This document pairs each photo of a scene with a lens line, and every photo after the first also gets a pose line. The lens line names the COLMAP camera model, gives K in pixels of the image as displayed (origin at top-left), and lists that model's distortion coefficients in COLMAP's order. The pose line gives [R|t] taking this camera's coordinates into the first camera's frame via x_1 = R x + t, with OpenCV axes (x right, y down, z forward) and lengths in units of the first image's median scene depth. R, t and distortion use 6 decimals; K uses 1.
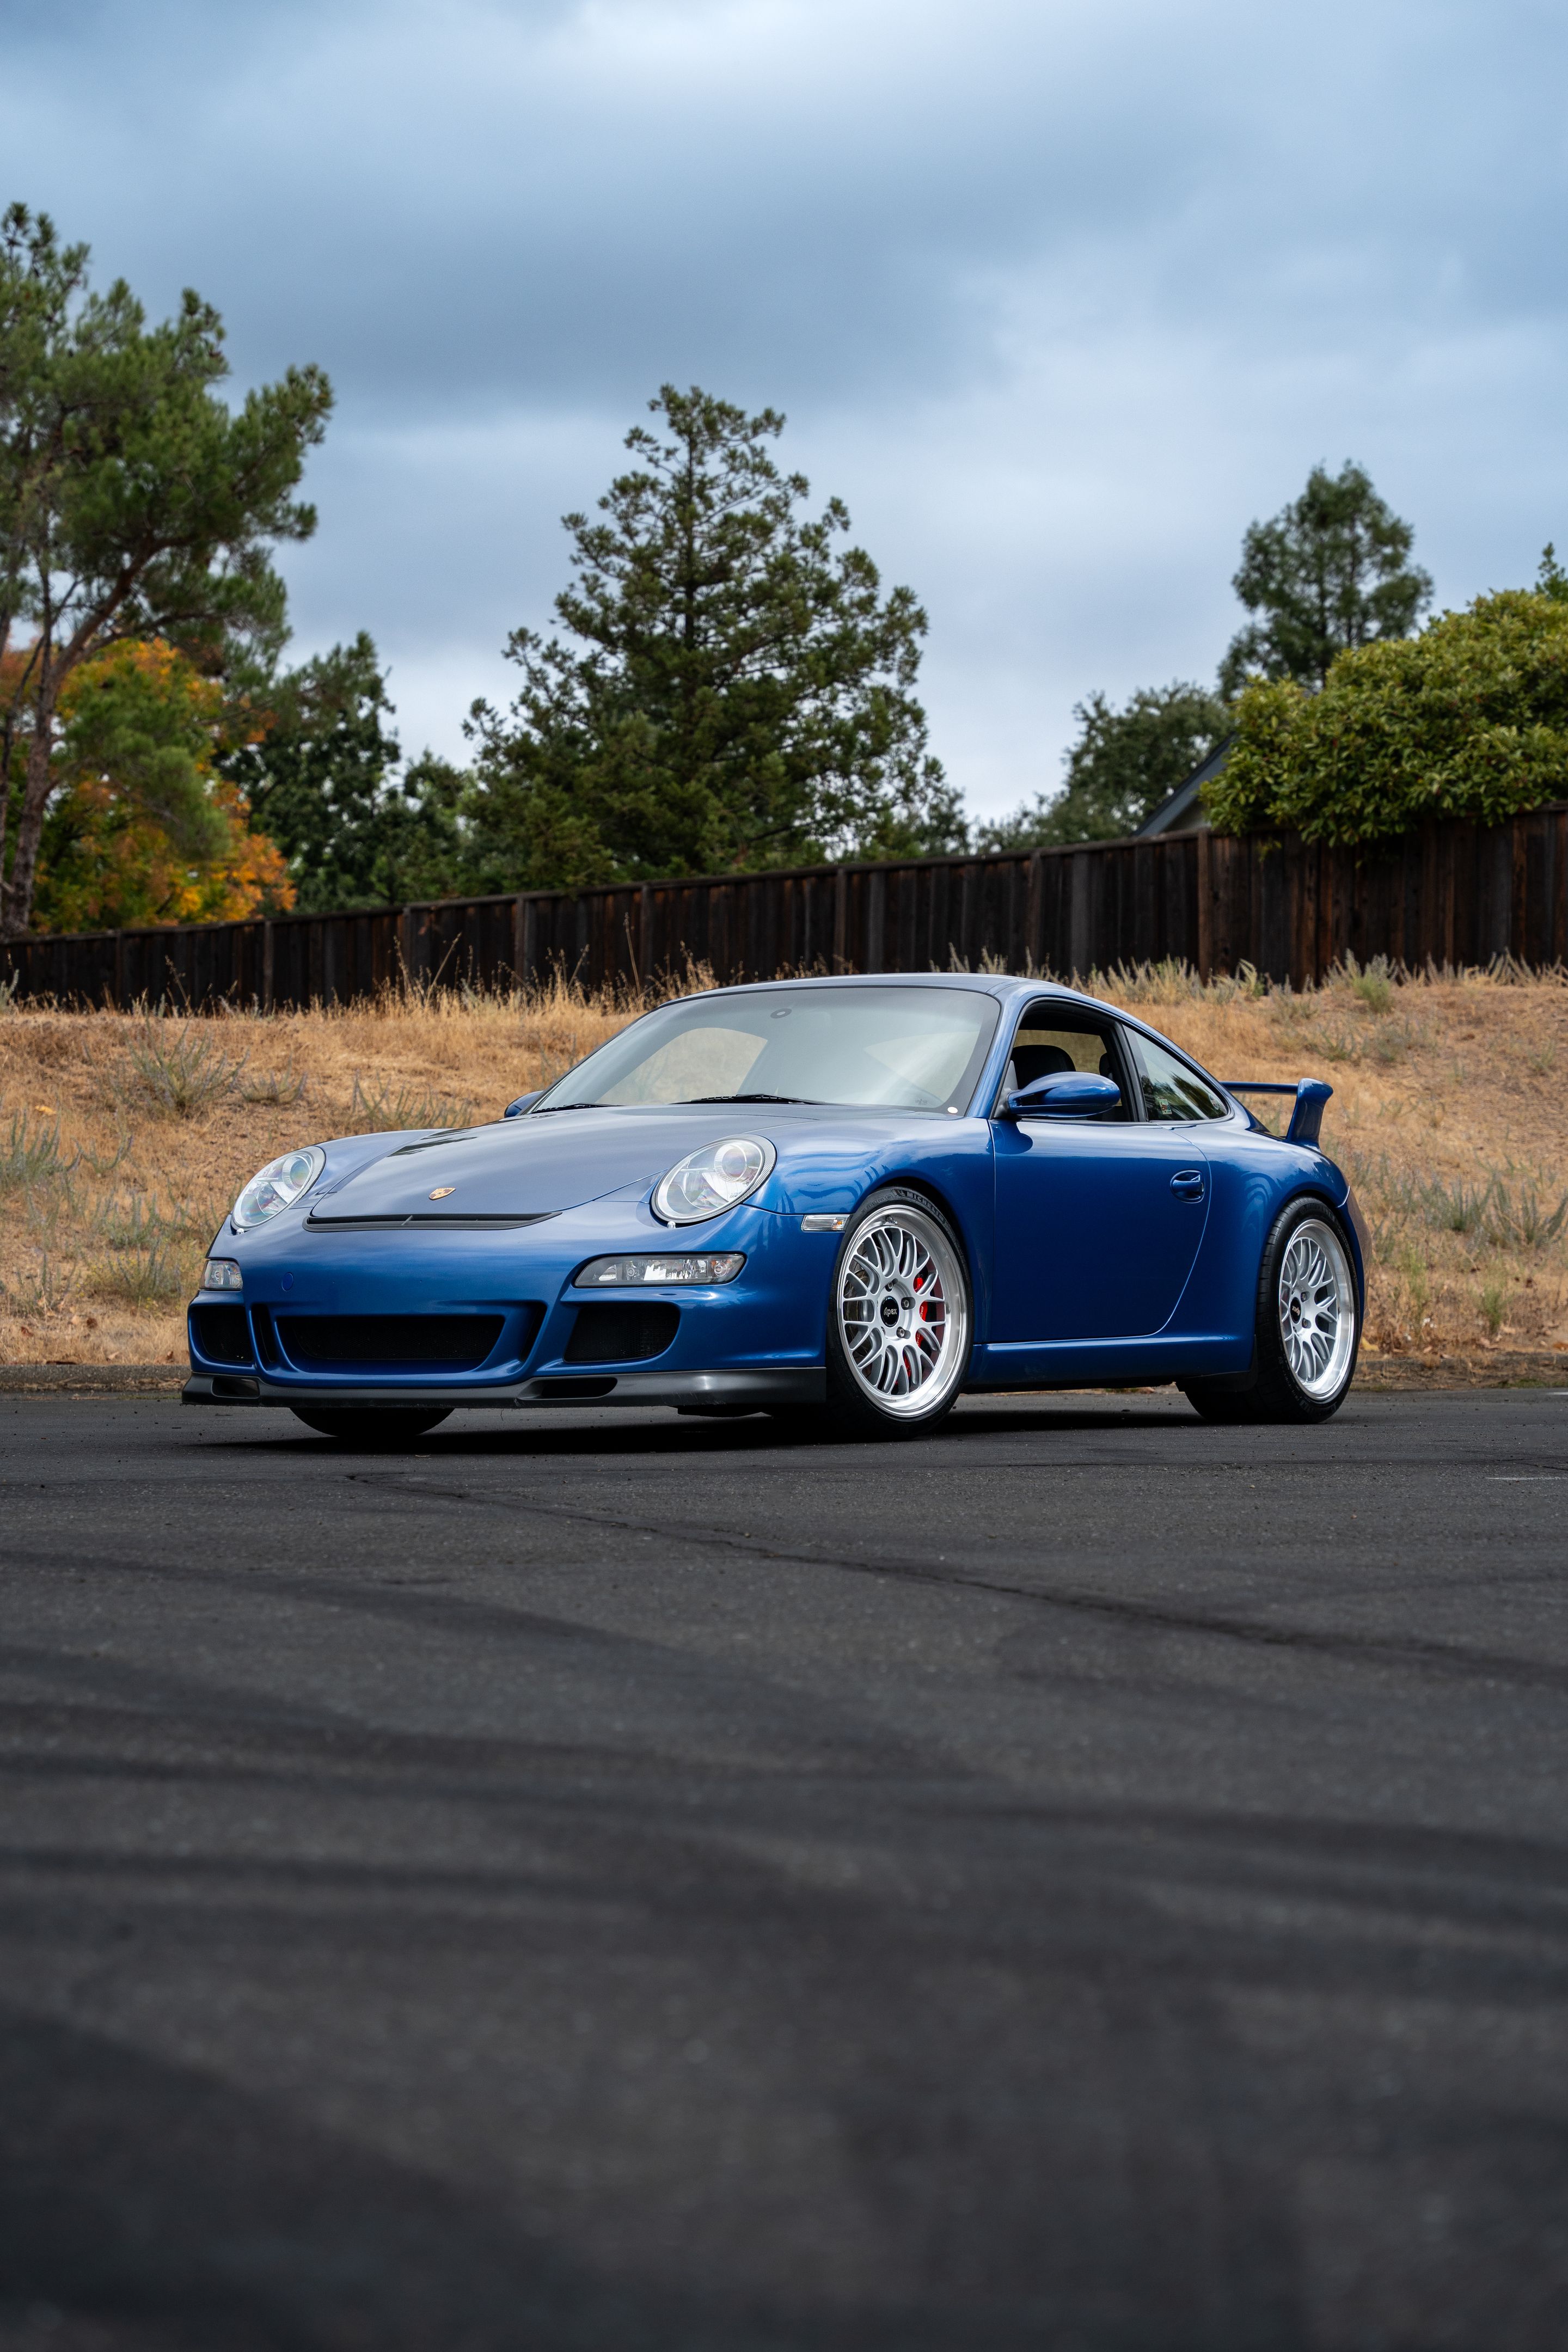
lens RADIAL K [[4709.7, 0, 761.4], [0, 4709.7, 1174.5], [0, 0, 1]] dist [0.244994, 0.617927]
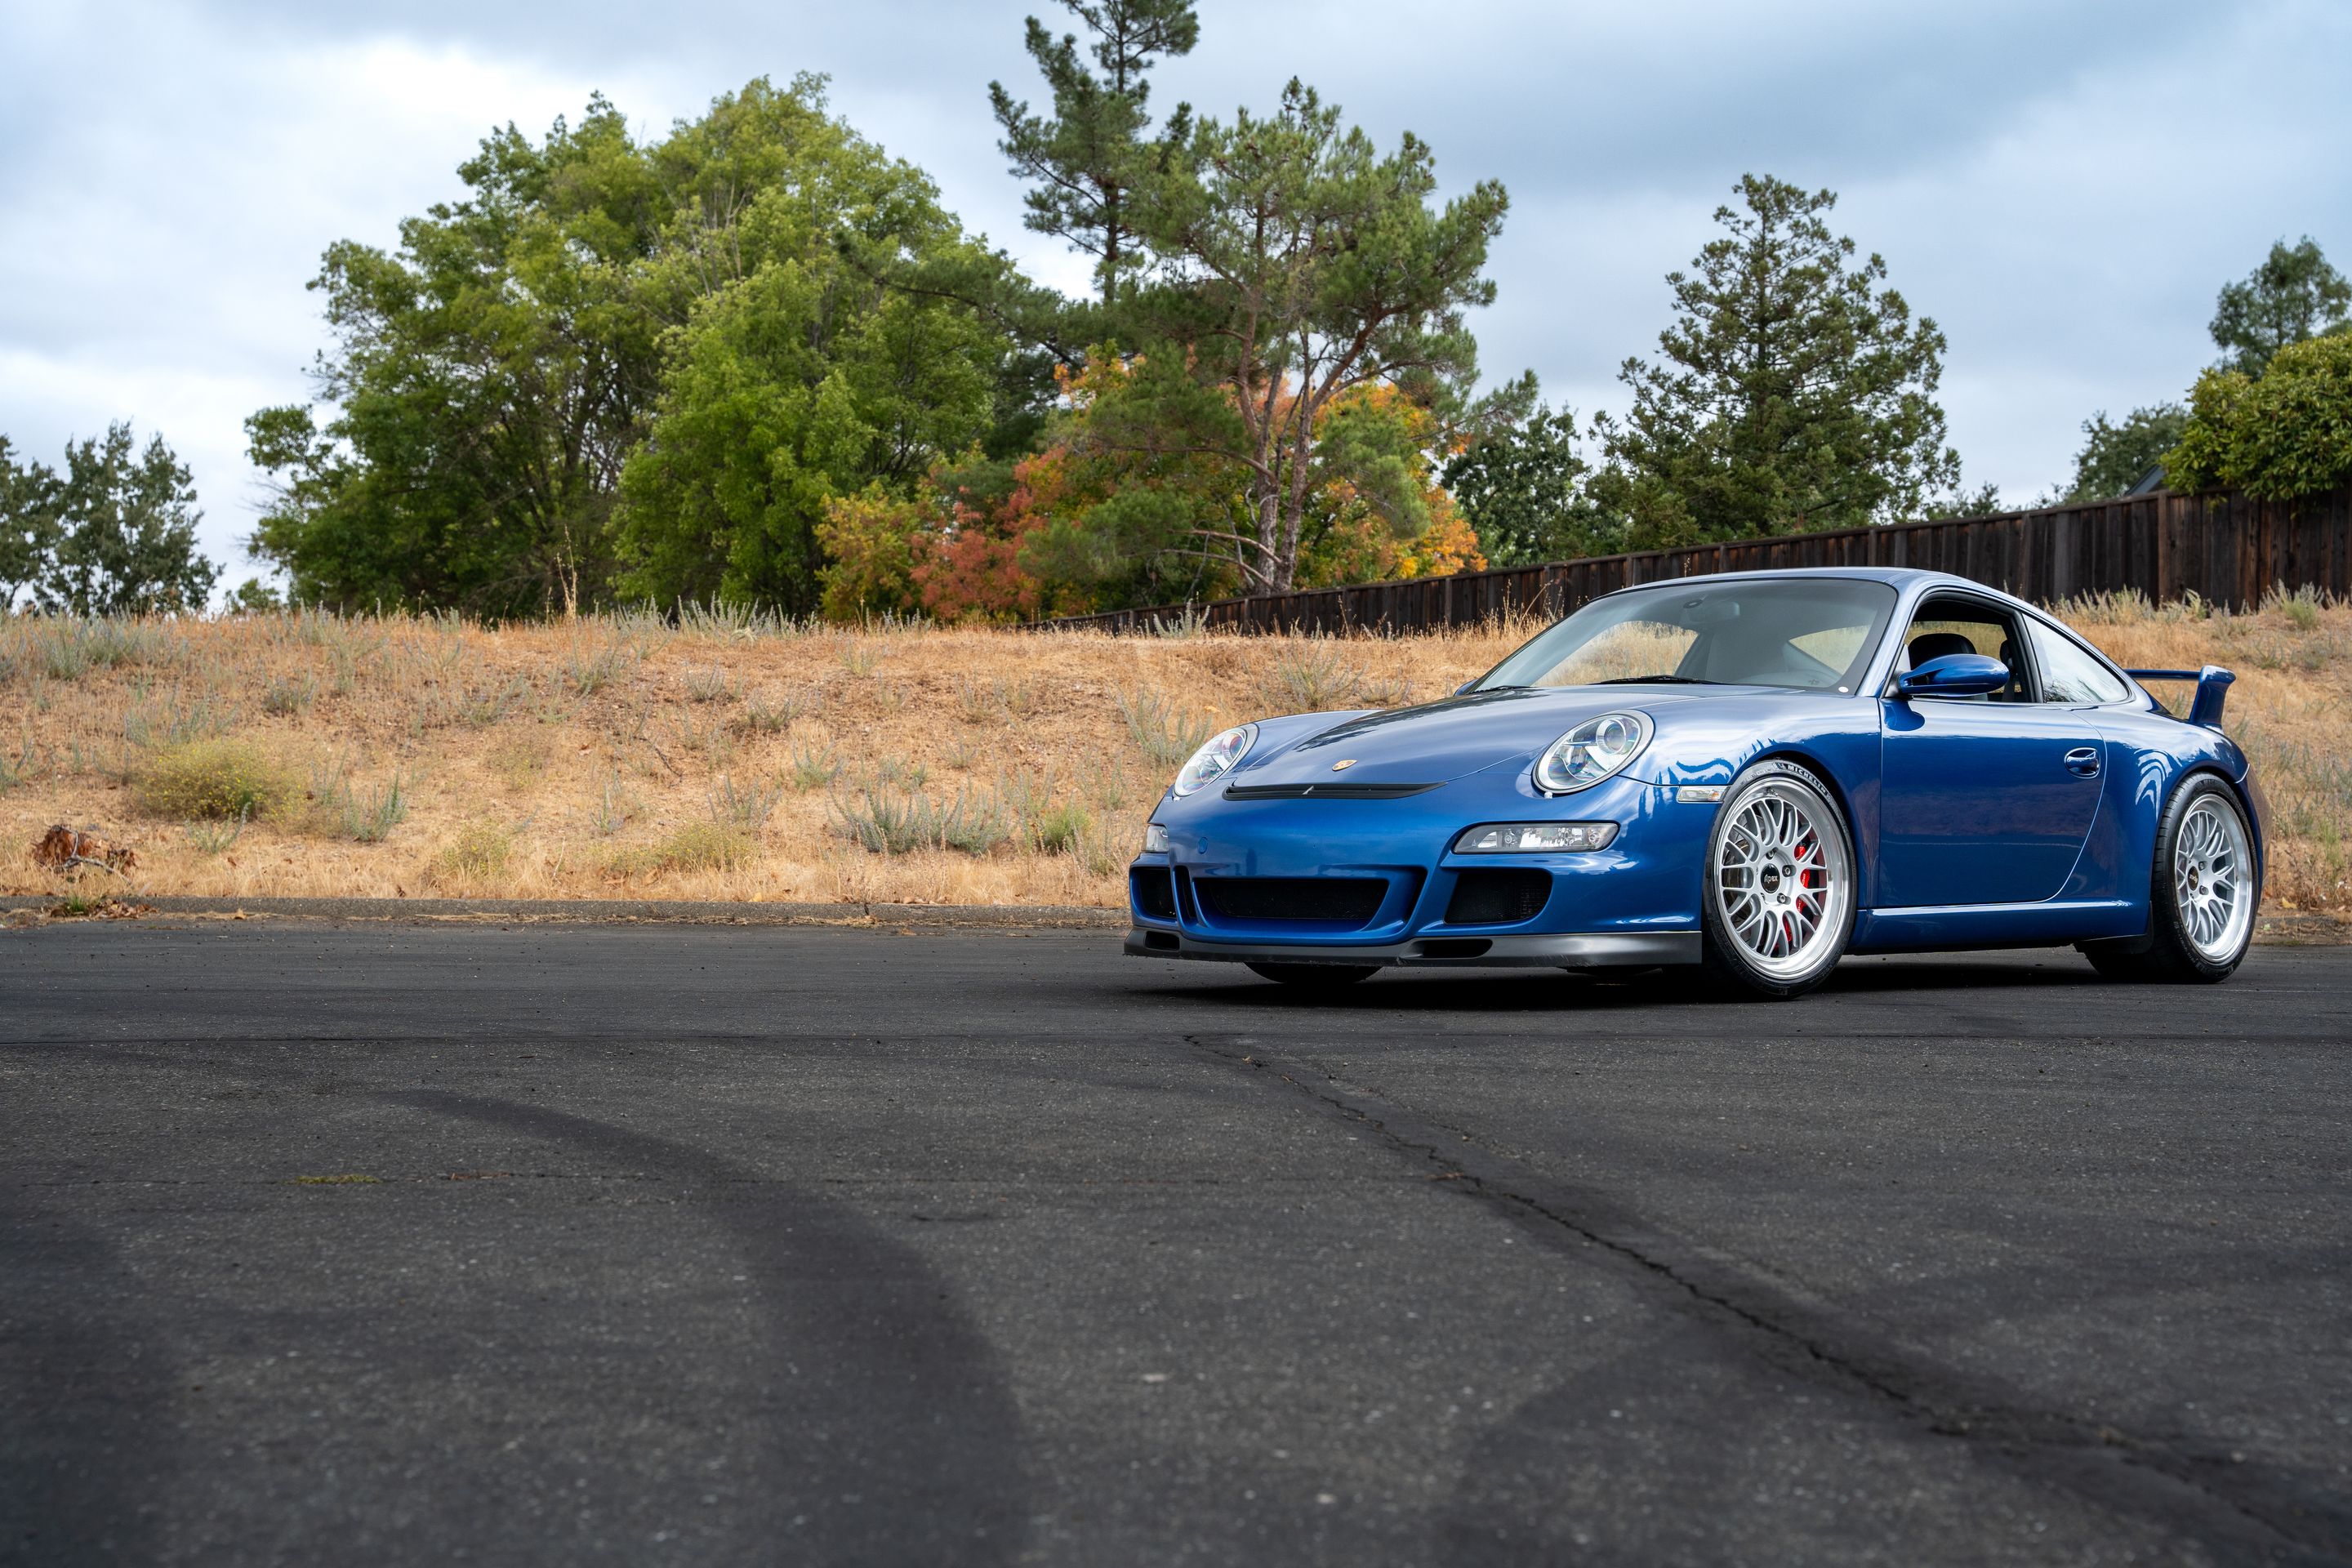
lens RADIAL K [[3107.0, 0, 1176.0], [0, 3107.0, 784.0], [0, 0, 1]] dist [0.016546, 0.453356]
pose [[0.975176, 0.003446, -0.221404, 0.020381], [-0.002344, 0.999984, 0.005242, 0.001809], [0.221418, -0.004593, 0.975168, 0.114899]]
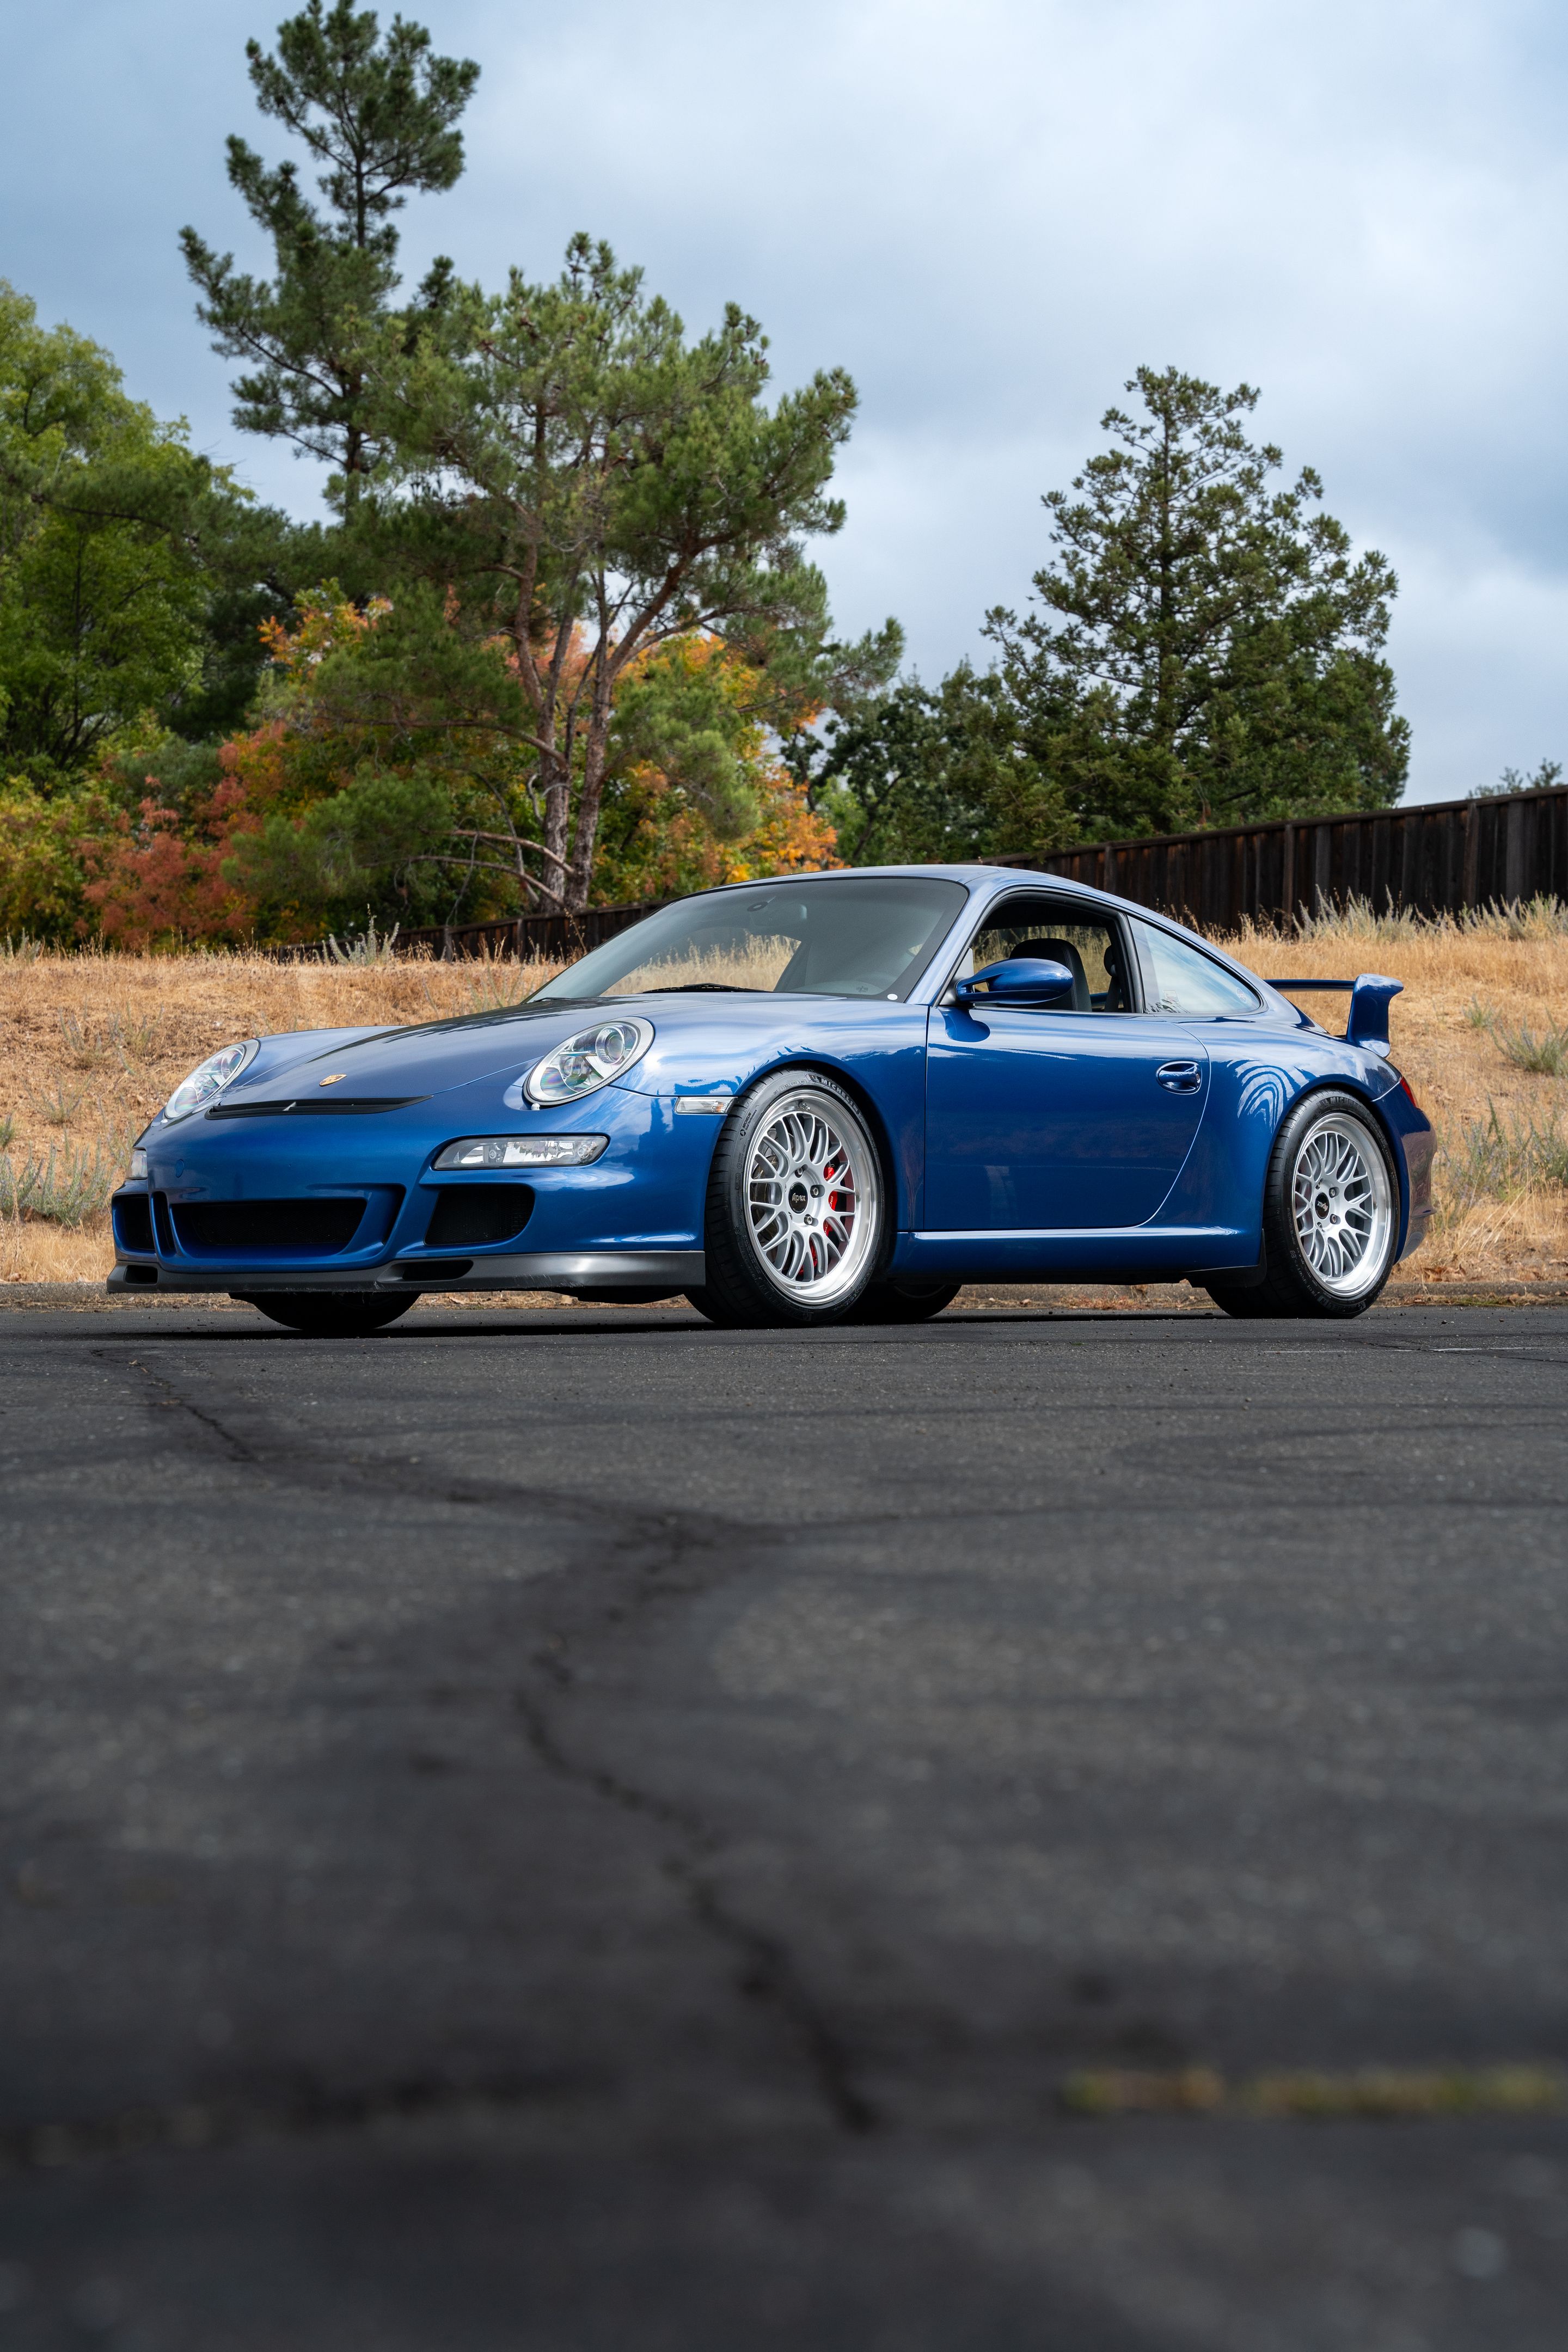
lens RADIAL K [[4367.2, 0, 790.2], [0, 4367.2, 1145.3], [0, 0, 1]] dist [0.285050, 0.331204]
pose [[0.985641, -0.008030, -0.168665, 0.072022], [0.007392, 0.999963, -0.004407, 0.008837], [0.168695, 0.003097, 0.985664, 0.037289]]
